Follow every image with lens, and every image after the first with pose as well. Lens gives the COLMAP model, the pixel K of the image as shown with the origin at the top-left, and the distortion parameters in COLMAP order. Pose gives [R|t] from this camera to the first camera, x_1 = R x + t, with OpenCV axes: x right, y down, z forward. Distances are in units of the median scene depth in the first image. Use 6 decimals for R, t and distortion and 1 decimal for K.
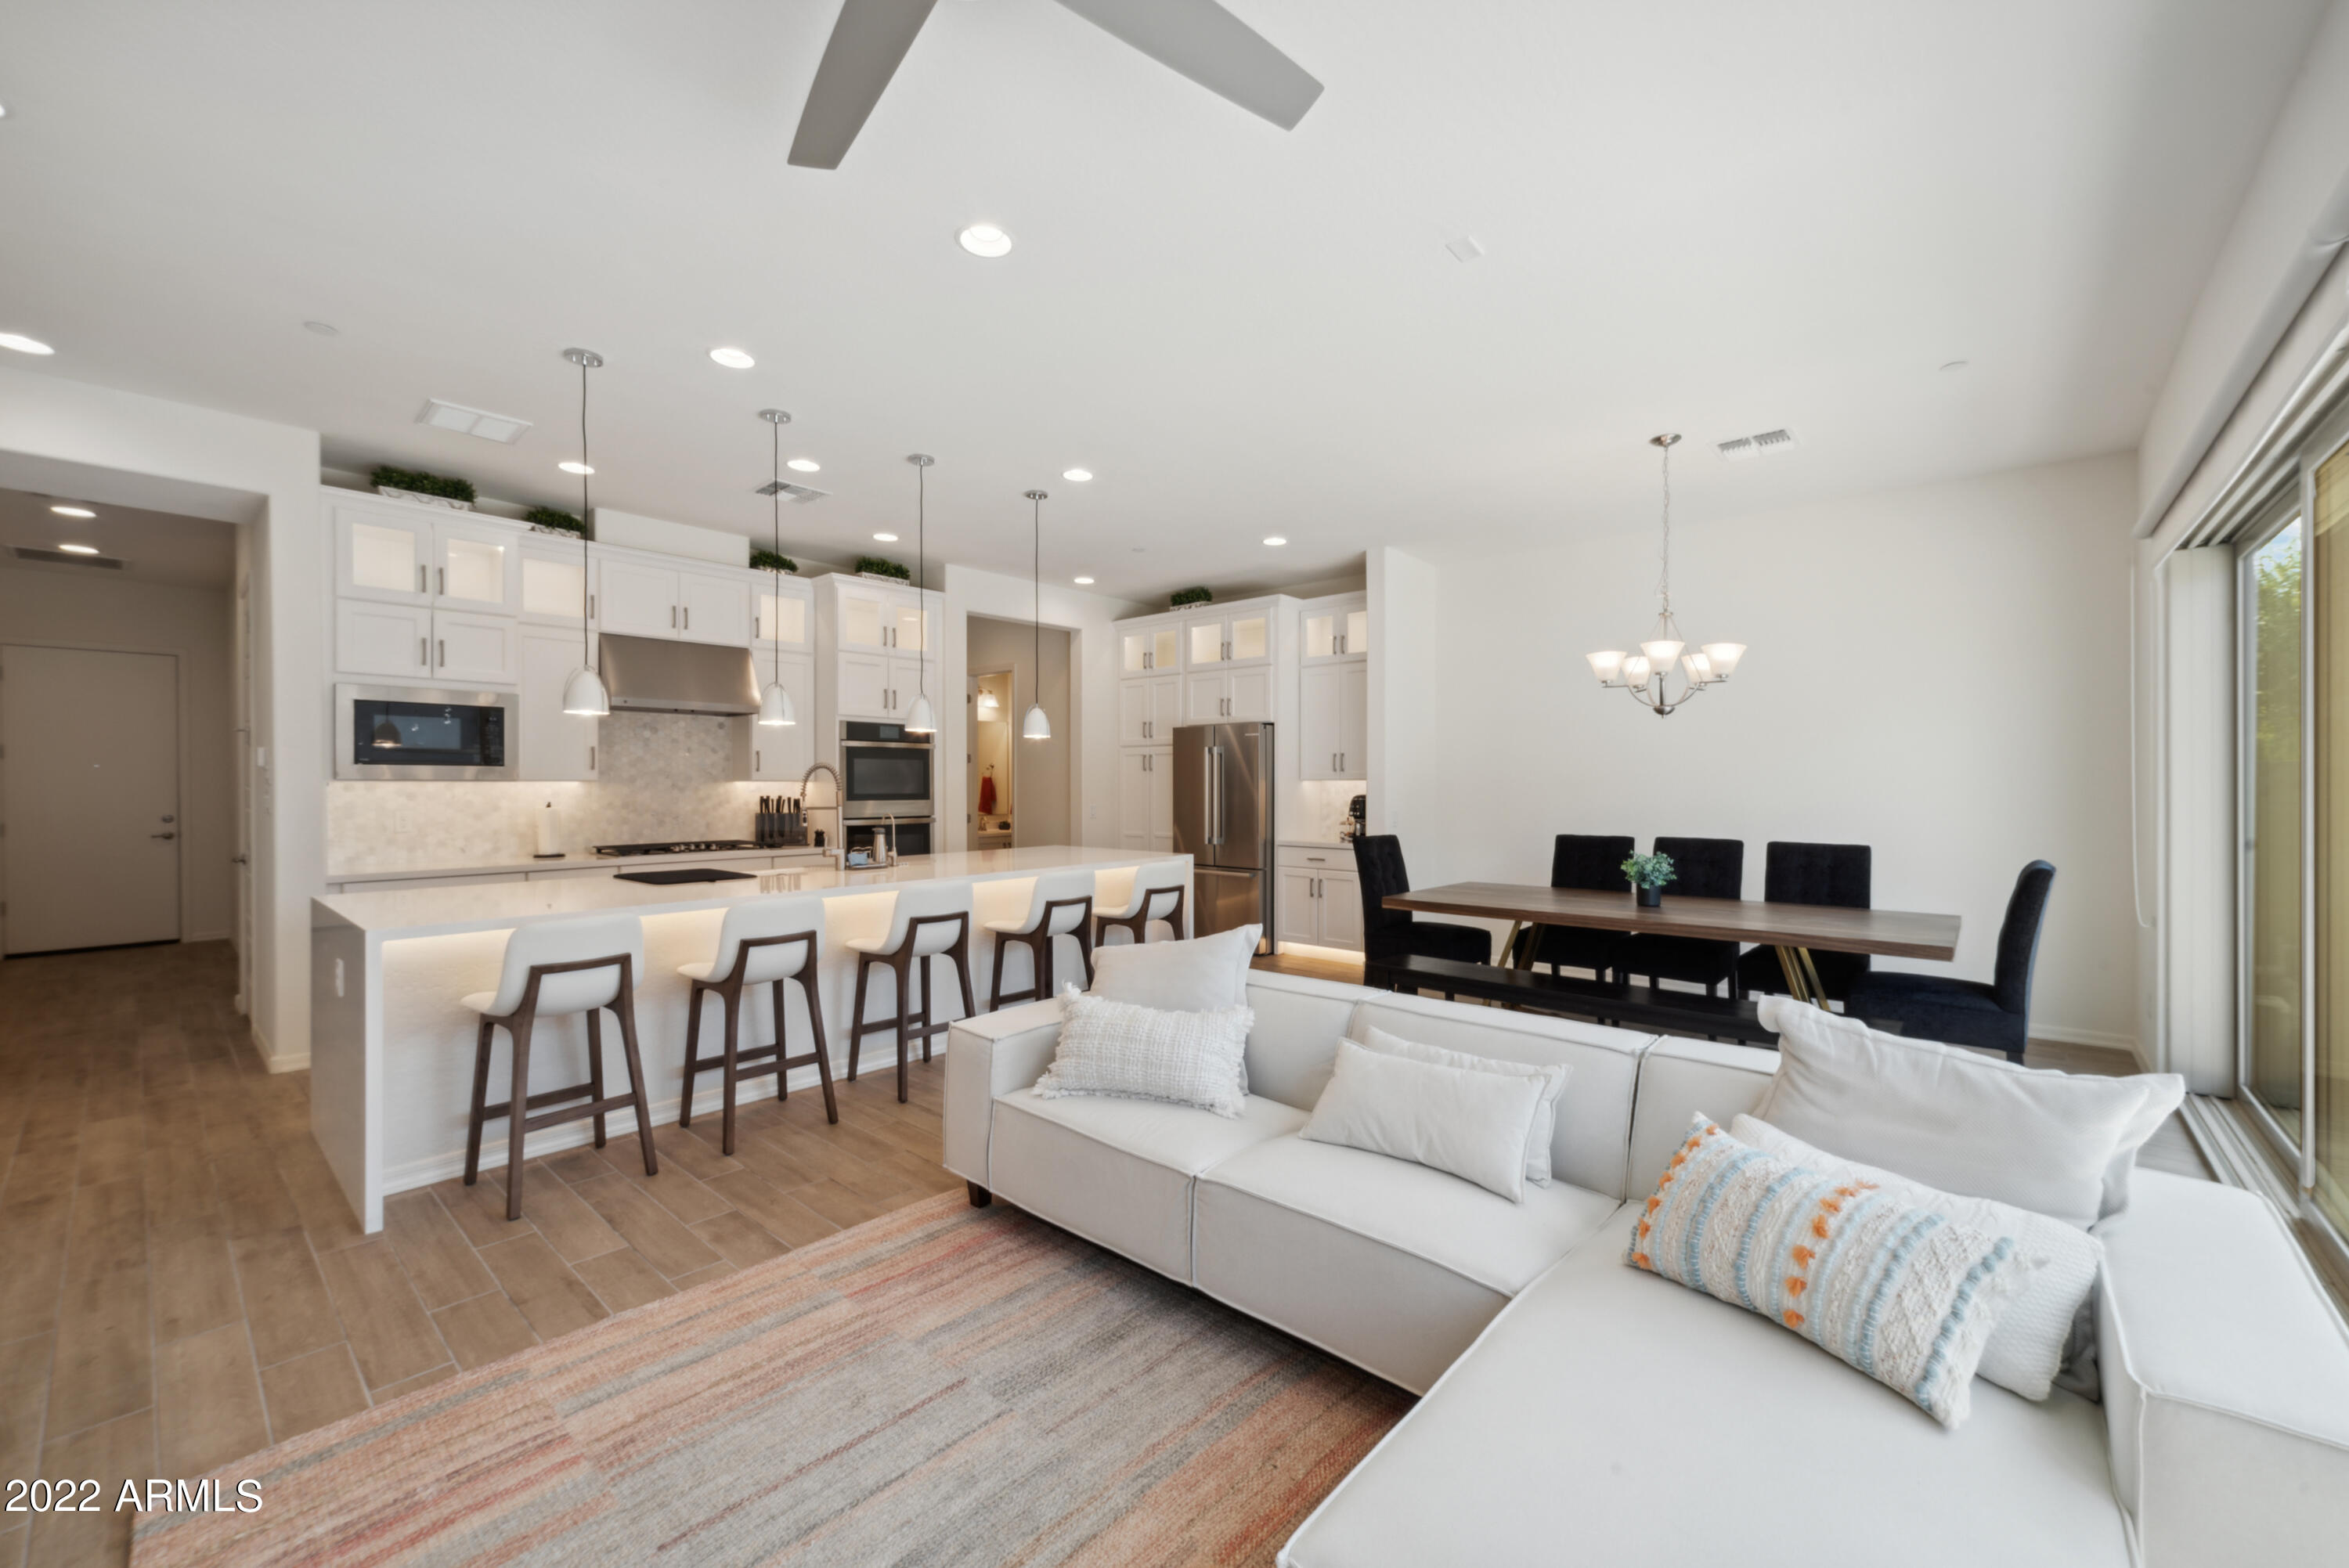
lens RADIAL K [[914.2, 0, 1172.6], [0, 914.2, 800.7], [0, 0, 1]] dist [-0.005413, -0.000117]
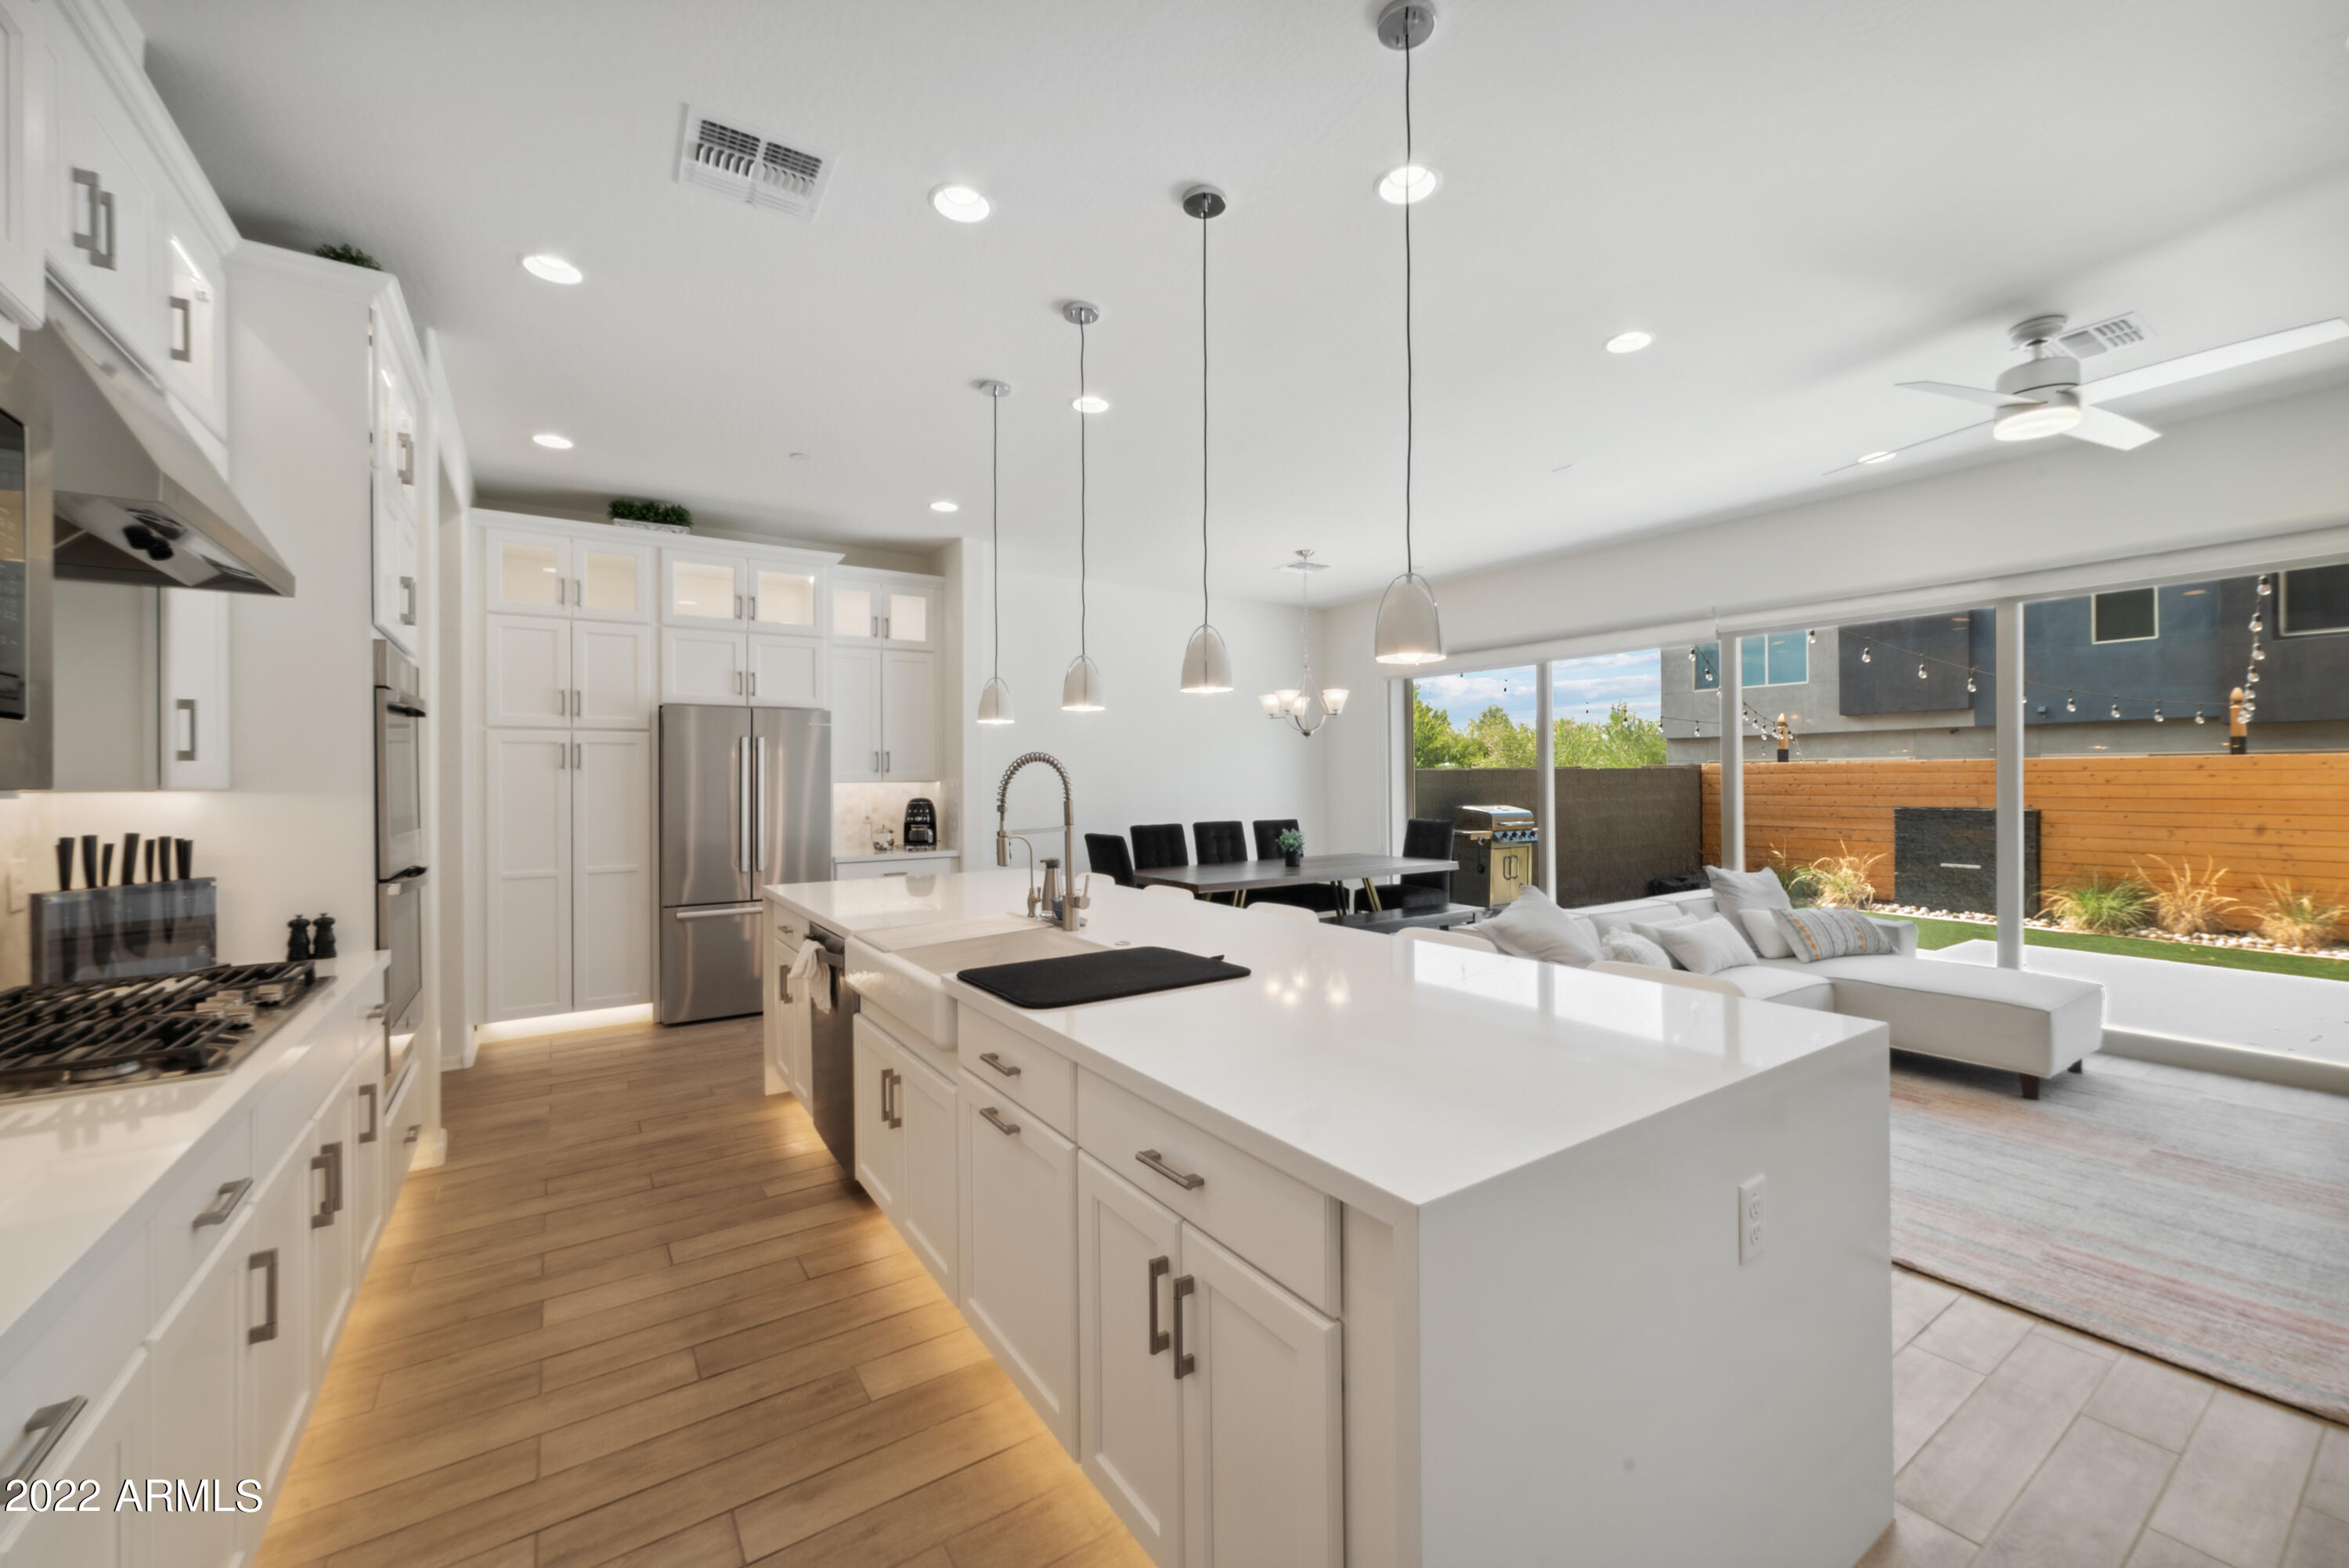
lens RADIAL K [[914.2, 0, 1231.2], [0, 914.2, 770.9], [0, 0, 1]] dist [-0.005413, -0.000117]
pose [[0.221919, 0.009252, 0.975021, -0.709163], [0.026935, 0.999515, -0.015615, -0.013548], [-0.974693, 0.029728, 0.221563, 0.580675]]
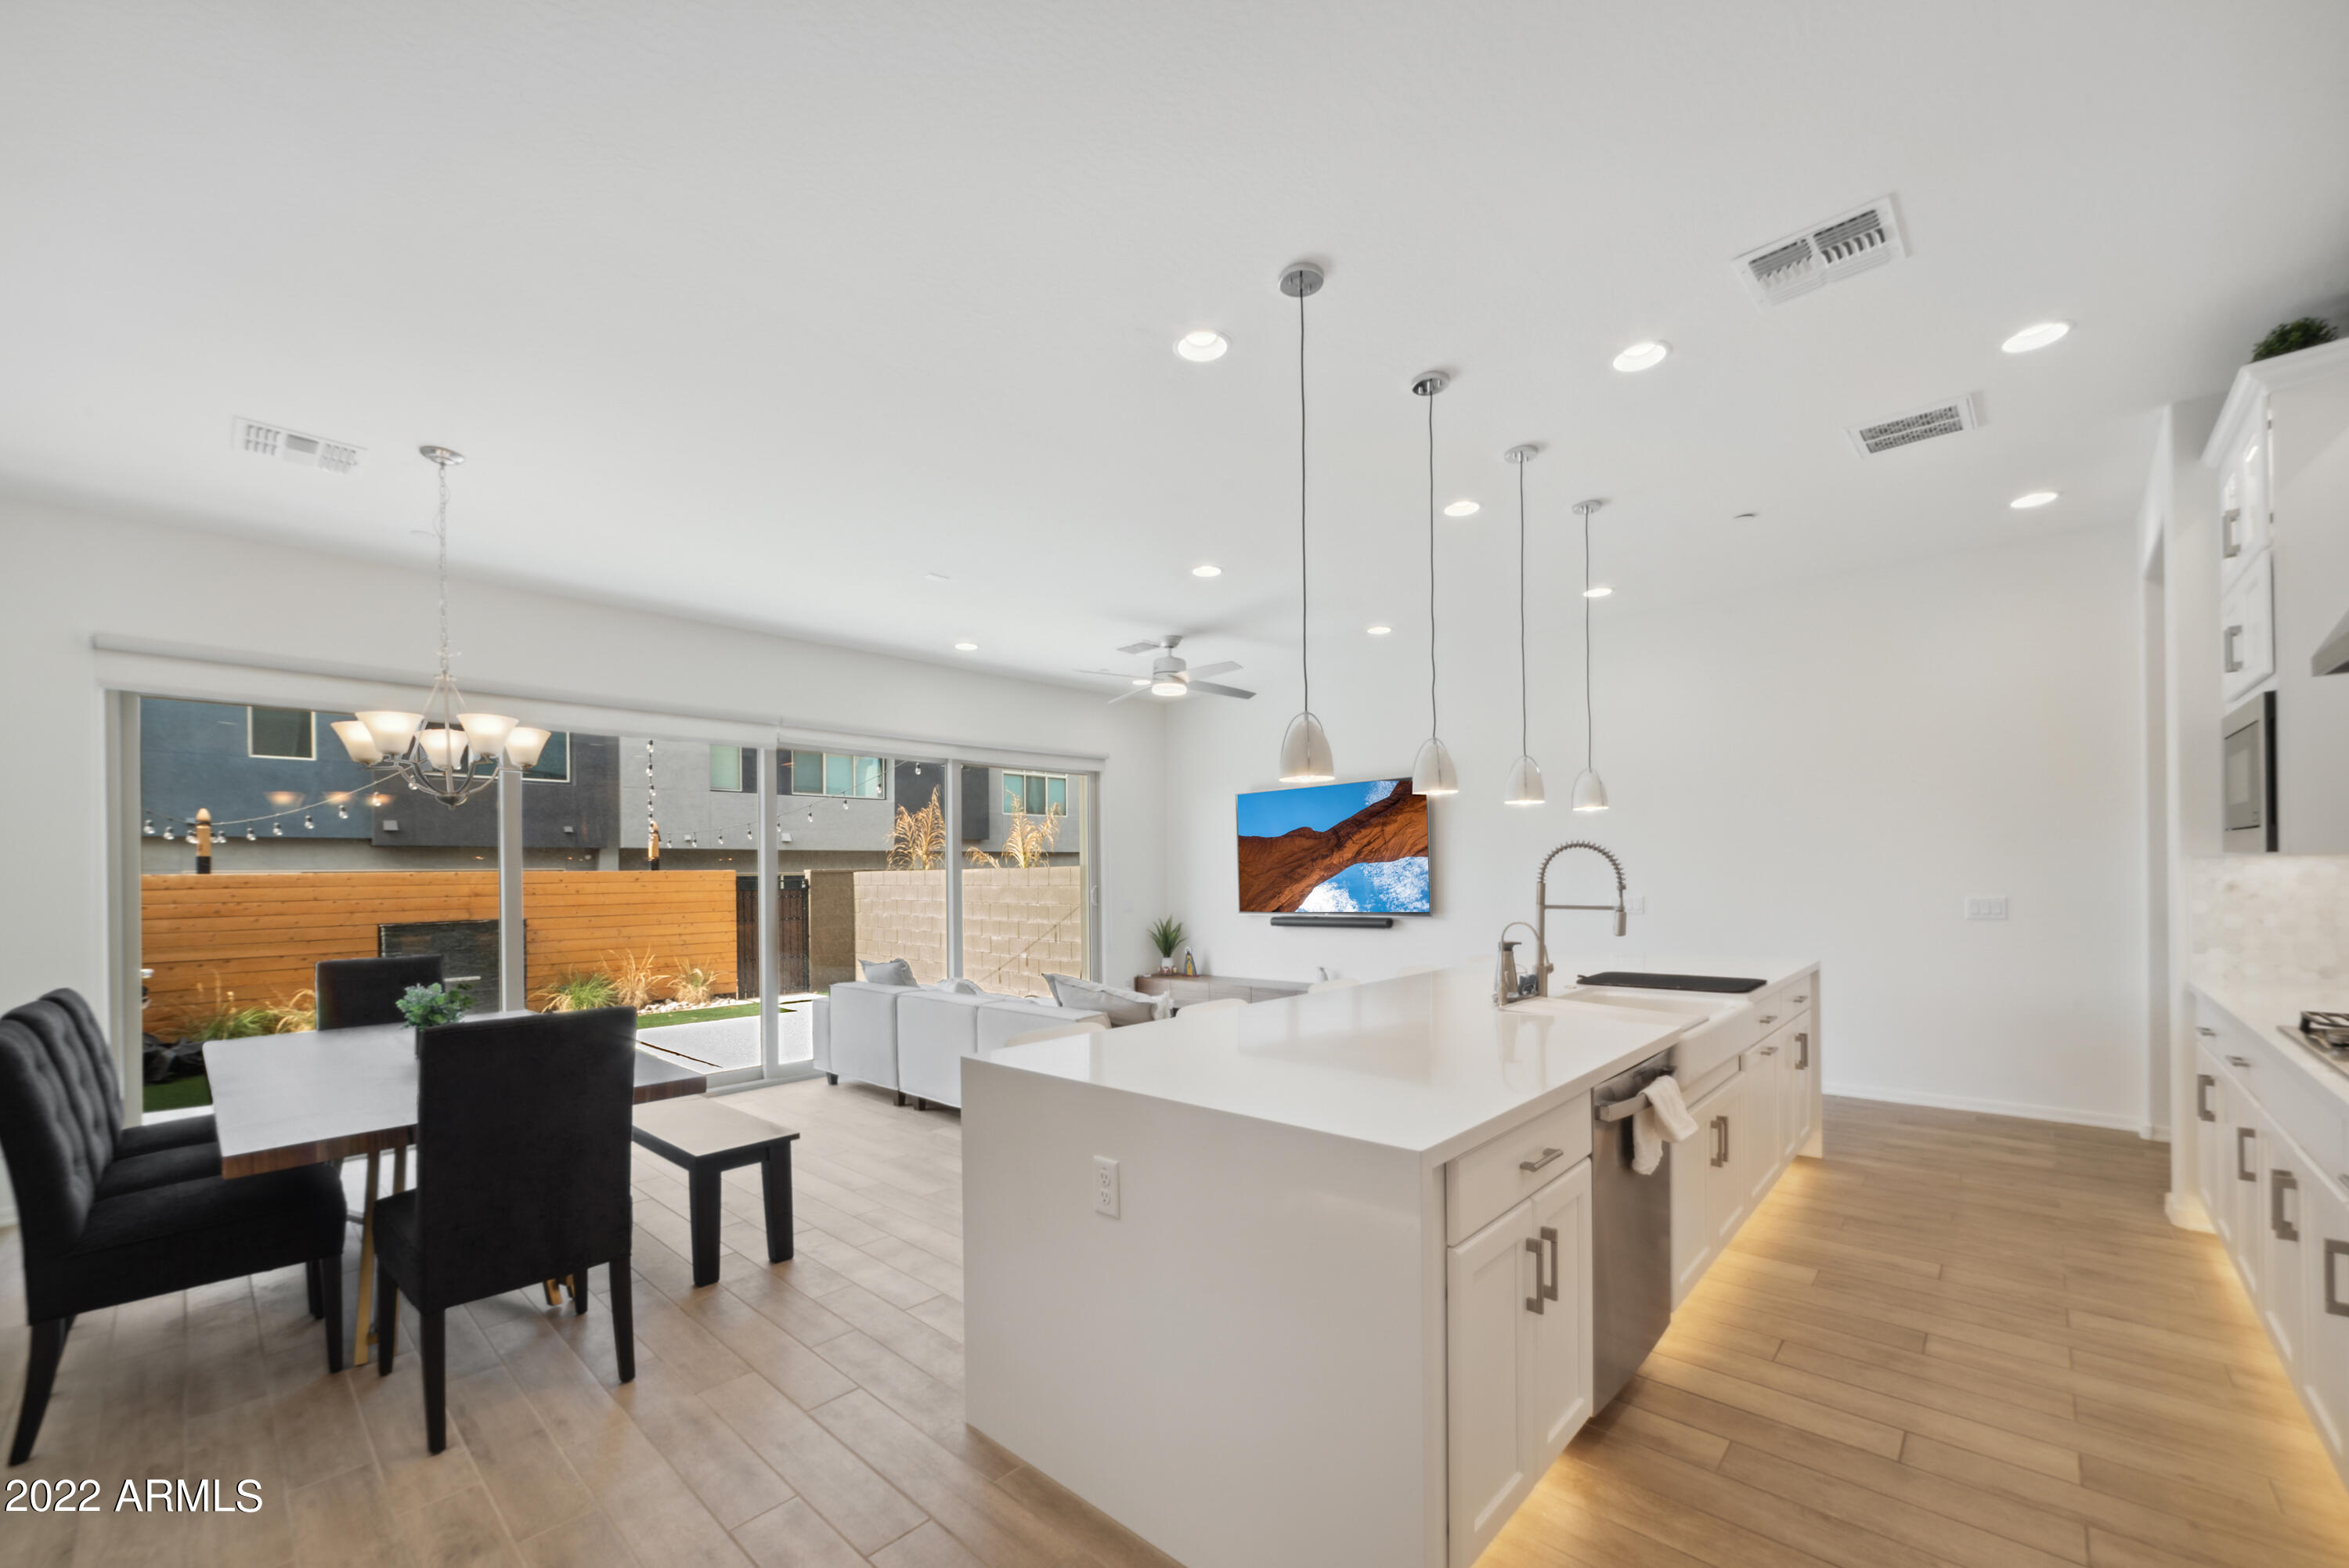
lens RADIAL K [[914.2, 0, 1153.8], [0, 914.2, 876.2], [0, 0, 1]] dist [-0.005413, -0.000117]
pose [[-0.998158, 0.020341, 0.057159, -0.116359], [0.021694, 0.999497, 0.023153, -0.028782], [-0.056659, 0.024351, -0.998097, 1.262344]]
